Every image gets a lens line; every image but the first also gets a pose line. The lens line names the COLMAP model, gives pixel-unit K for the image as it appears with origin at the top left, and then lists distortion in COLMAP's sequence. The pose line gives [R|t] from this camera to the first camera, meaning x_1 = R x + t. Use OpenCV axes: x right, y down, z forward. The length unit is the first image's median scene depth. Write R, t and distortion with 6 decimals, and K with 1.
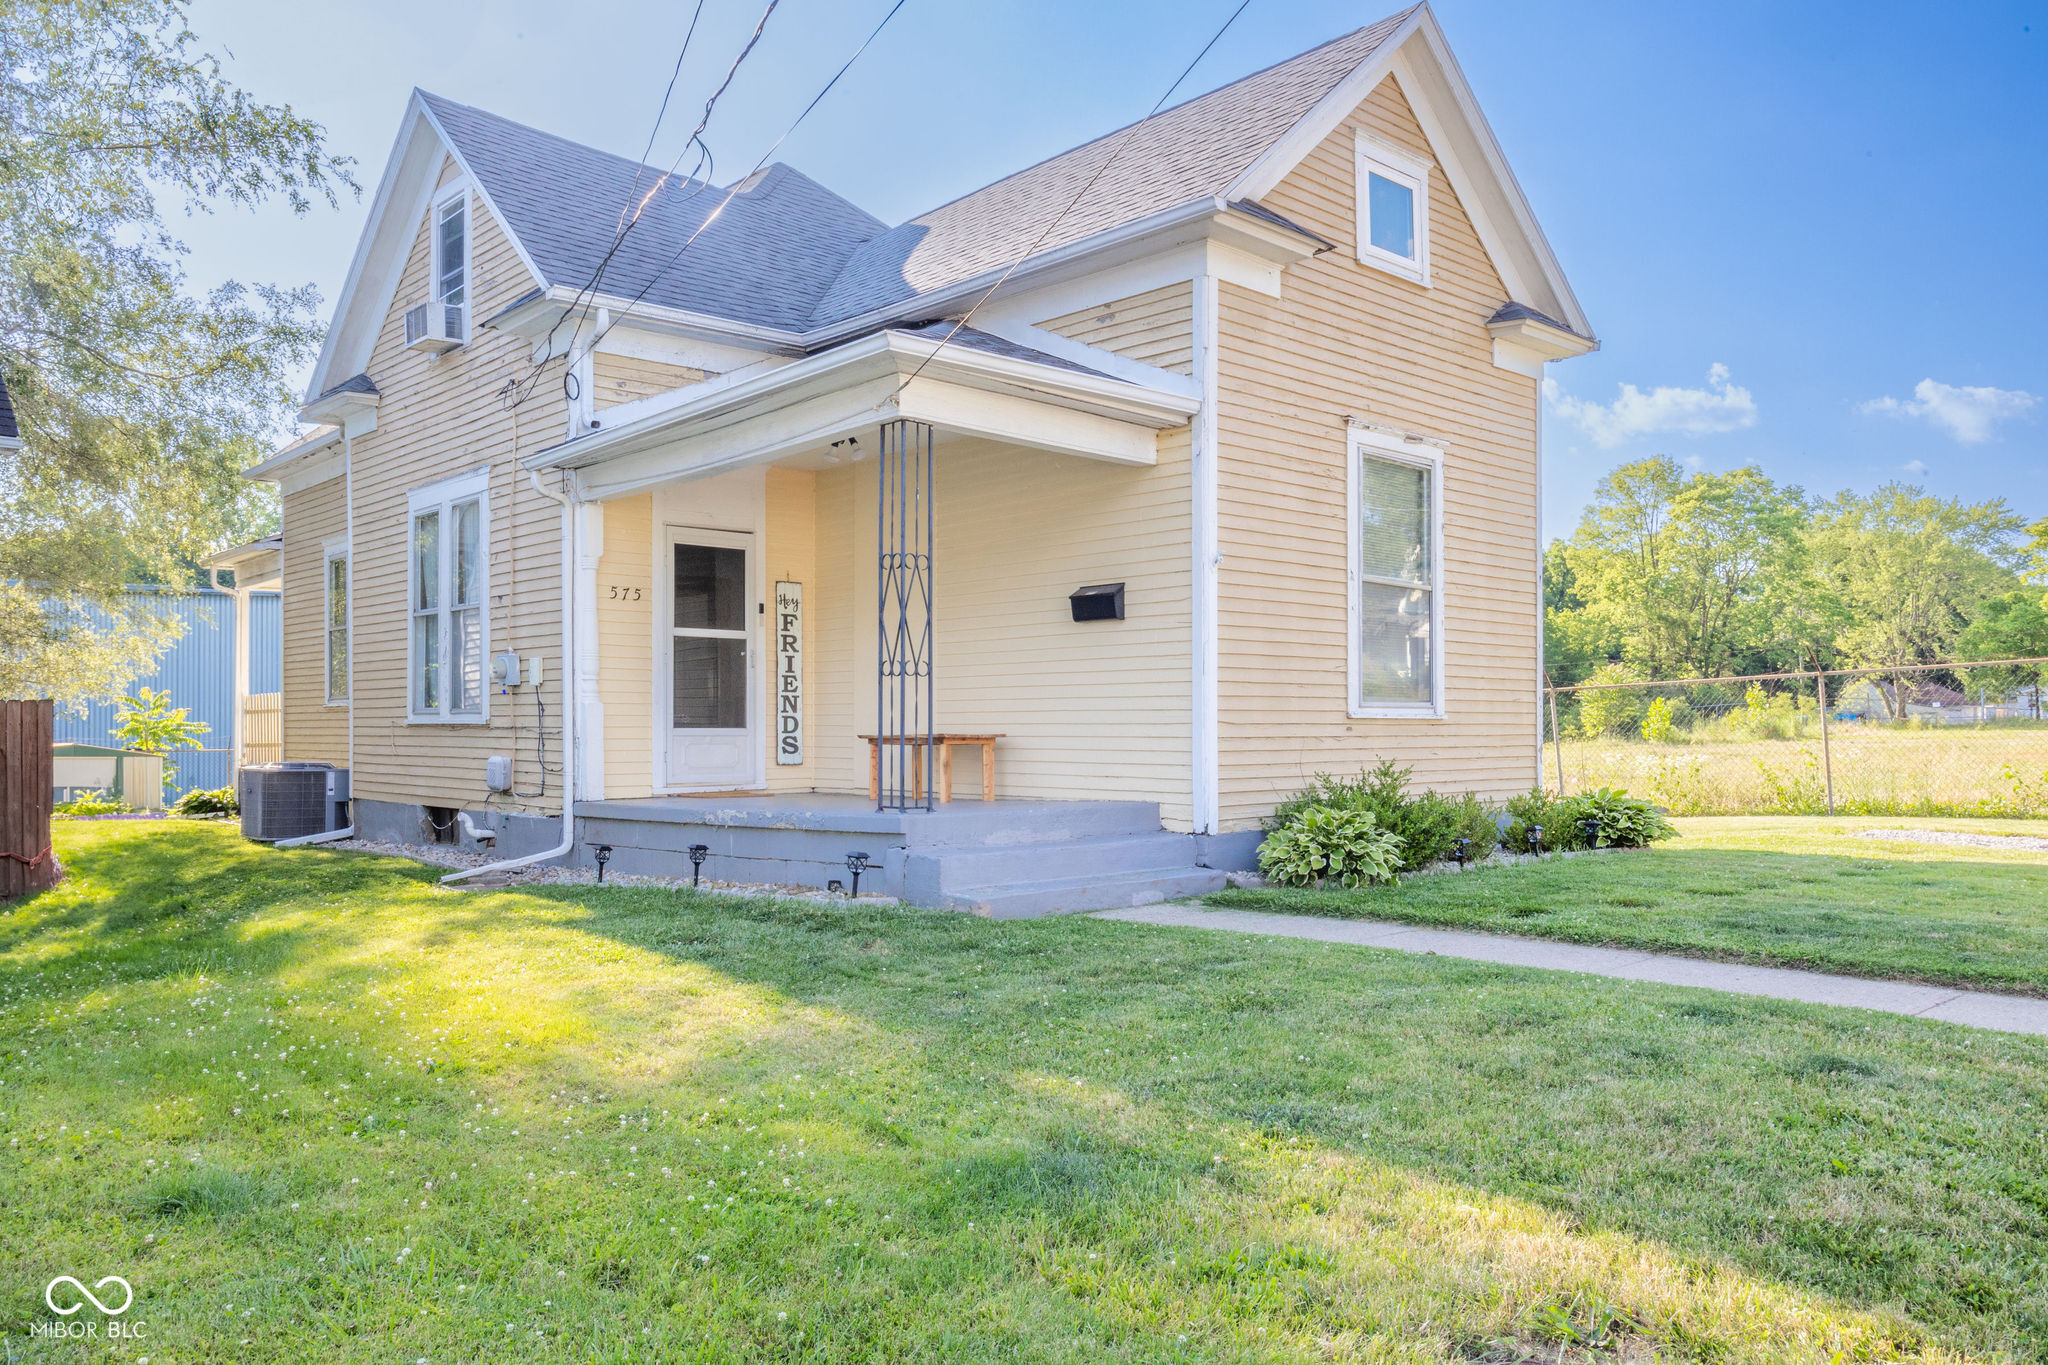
lens RADIAL K [[1469.8, 0, 1026.4], [0, 1469.8, 704.5], [0, 0, 1]] dist [0.000952, -0.000076]
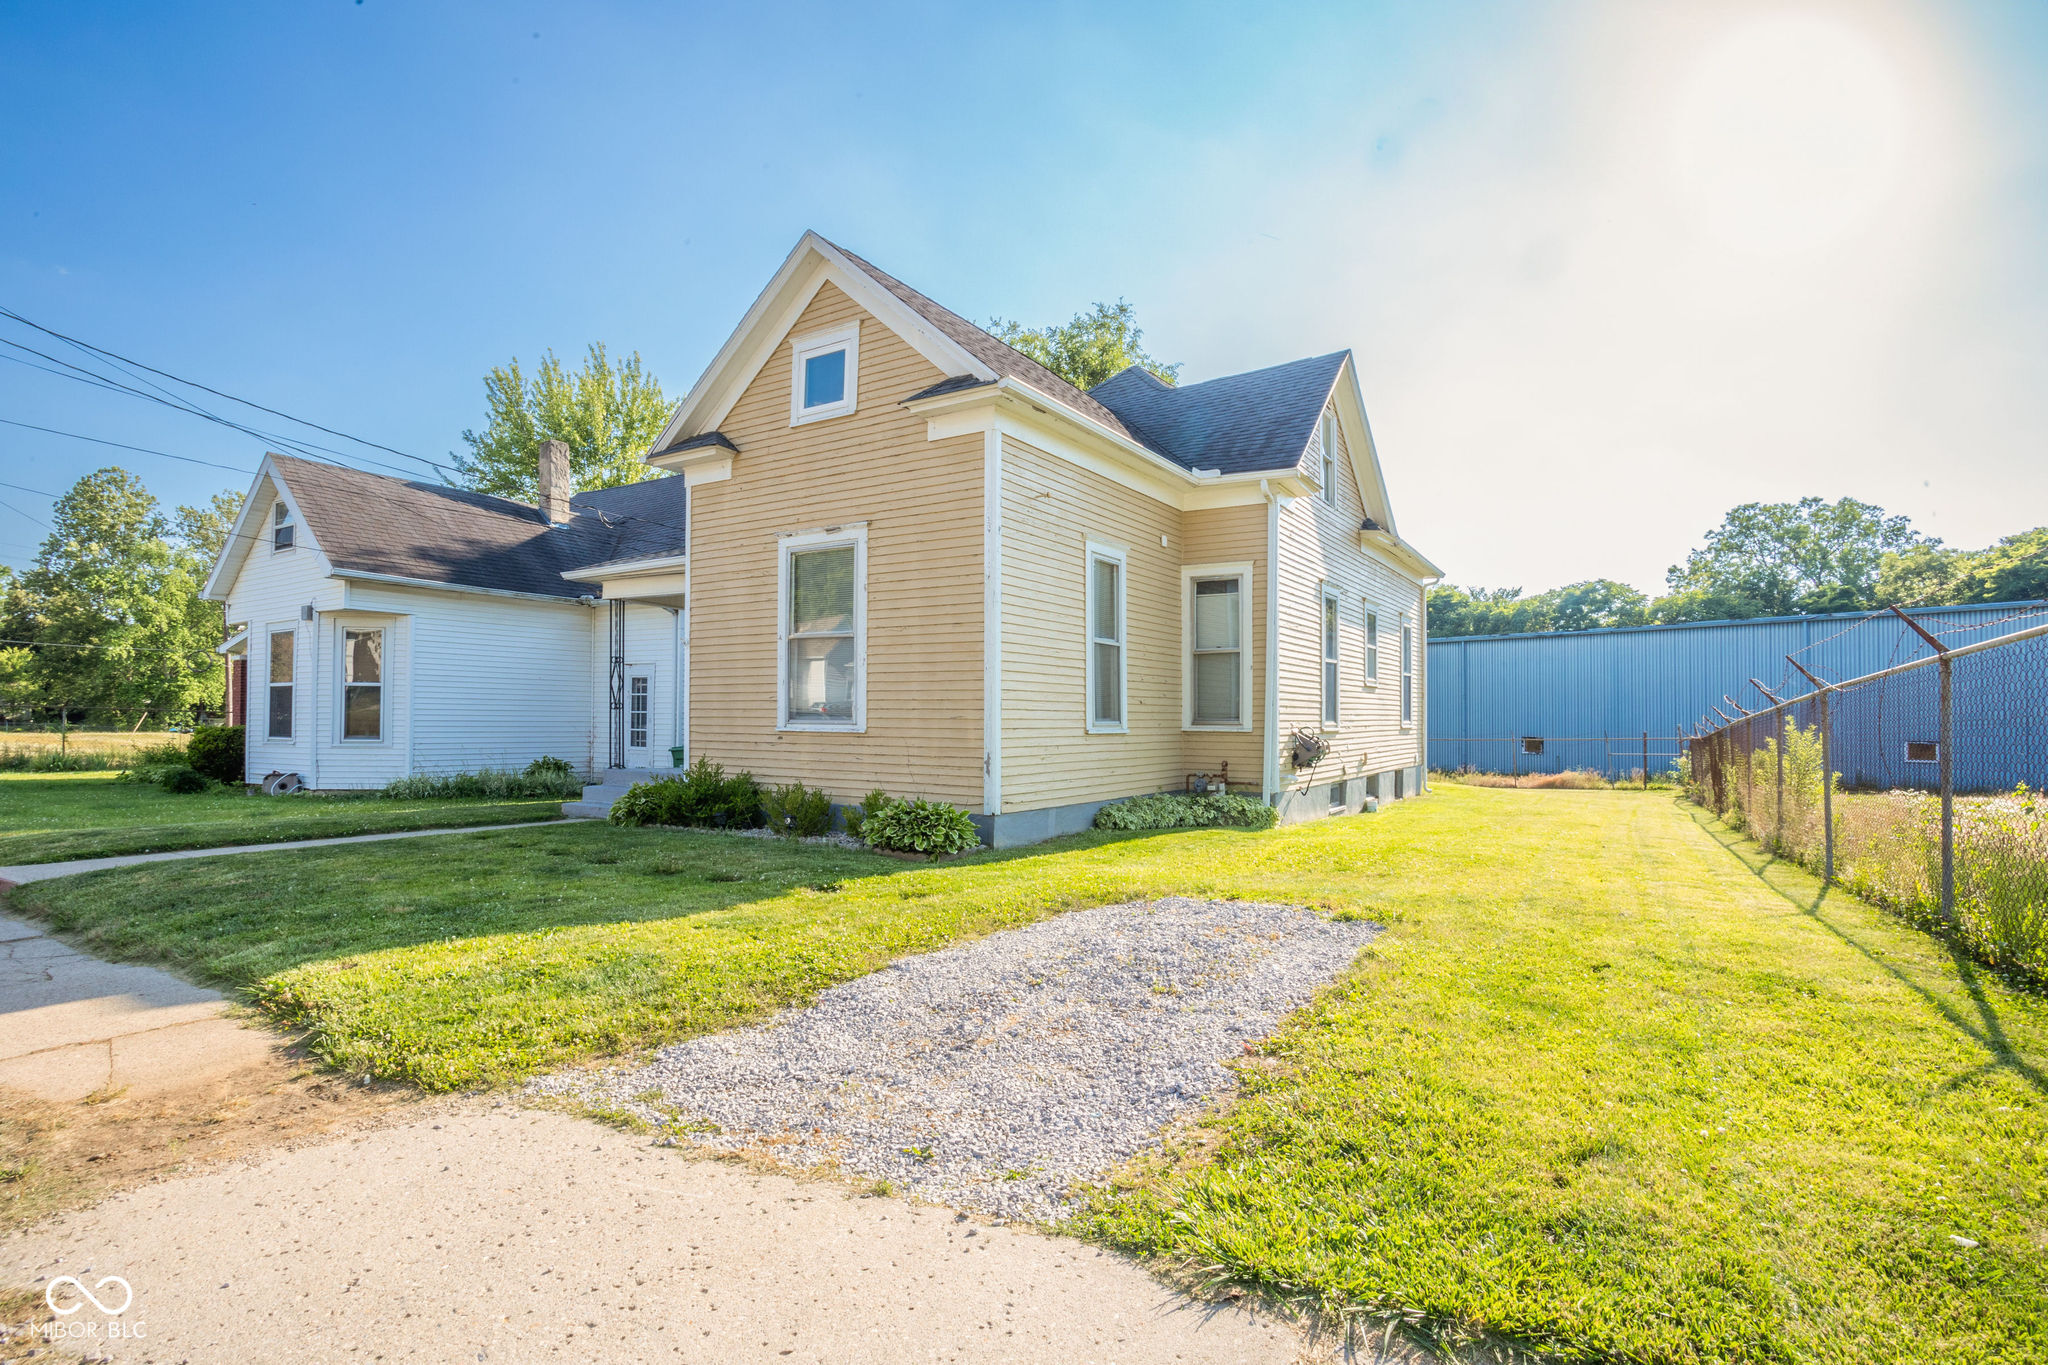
lens RADIAL K [[1021.4, 0, 1024.0], [0, 1021.4, 682.5], [0, 0, 1]] dist [-0.002534, -0.000677]
pose [[0.237835, -0.034460, -0.970694, 1.246067], [0.003277, 0.999393, -0.034675, -0.002964], [0.971300, 0.005066, 0.237804, 0.953929]]
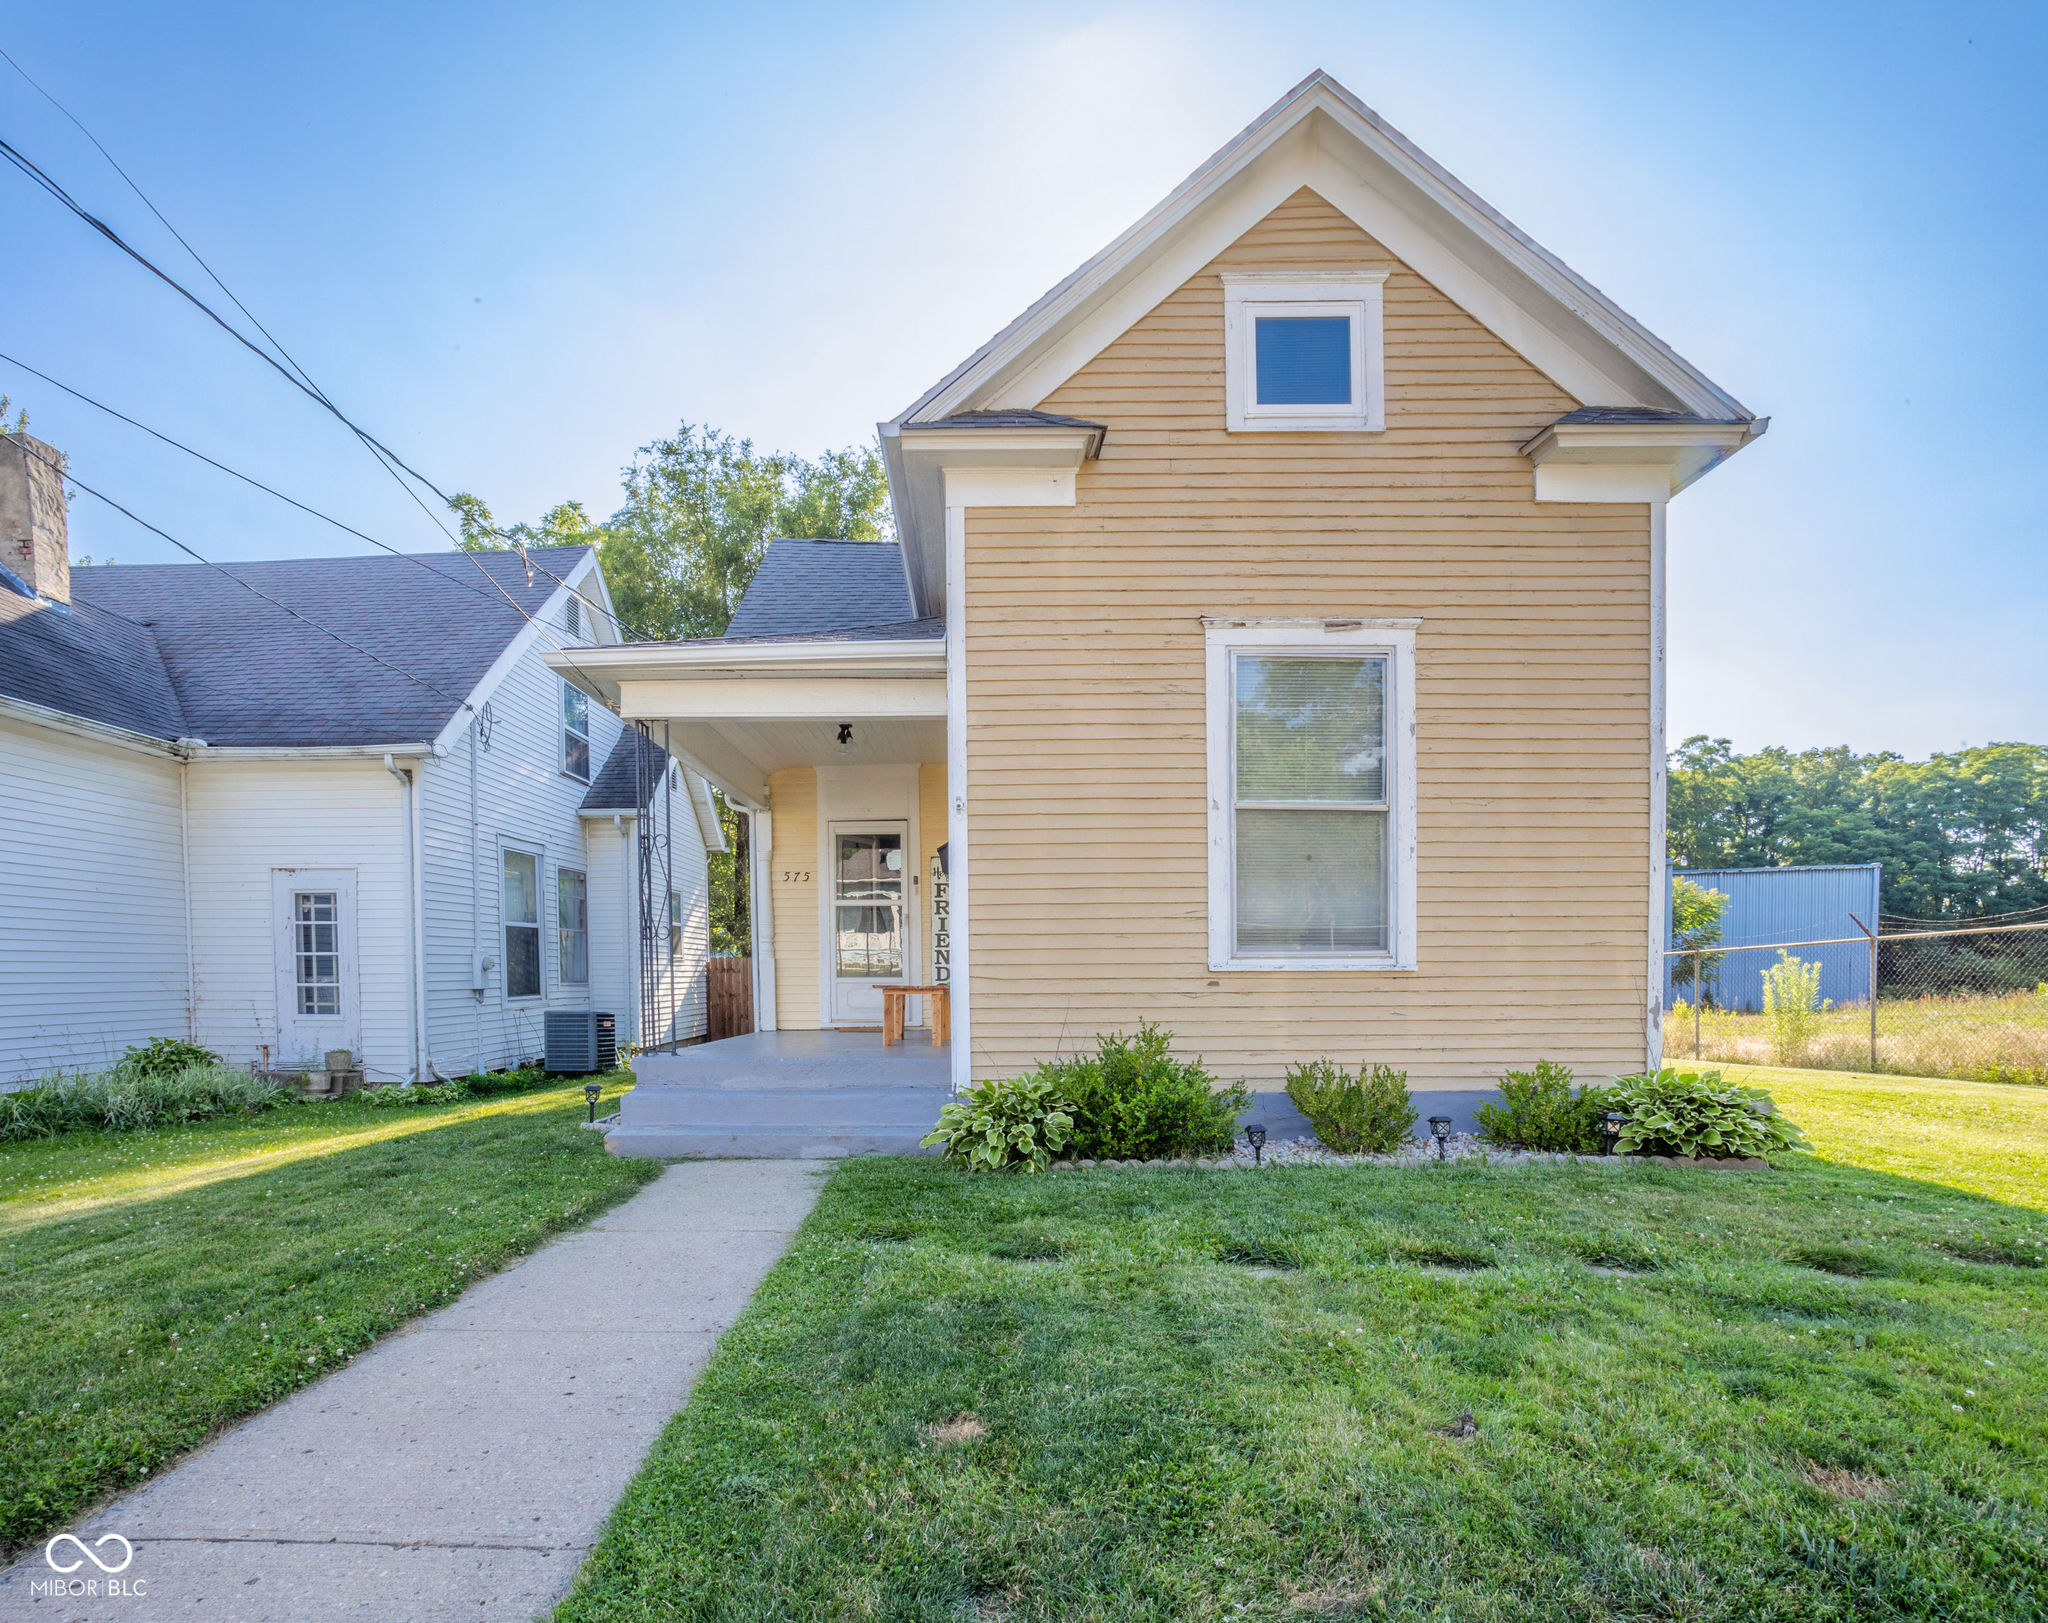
lens RADIAL K [[1044.2, 0, 1026.4], [0, 1044.2, 985.3], [0, 0, 1]] dist [-0.024806, 0.000742]
pose [[0.725484, 0.010155, -0.688164, 0.536971], [0.013754, 0.999478, 0.029248, -0.001585], [0.688102, -0.030684, 0.724965, 0.463266]]
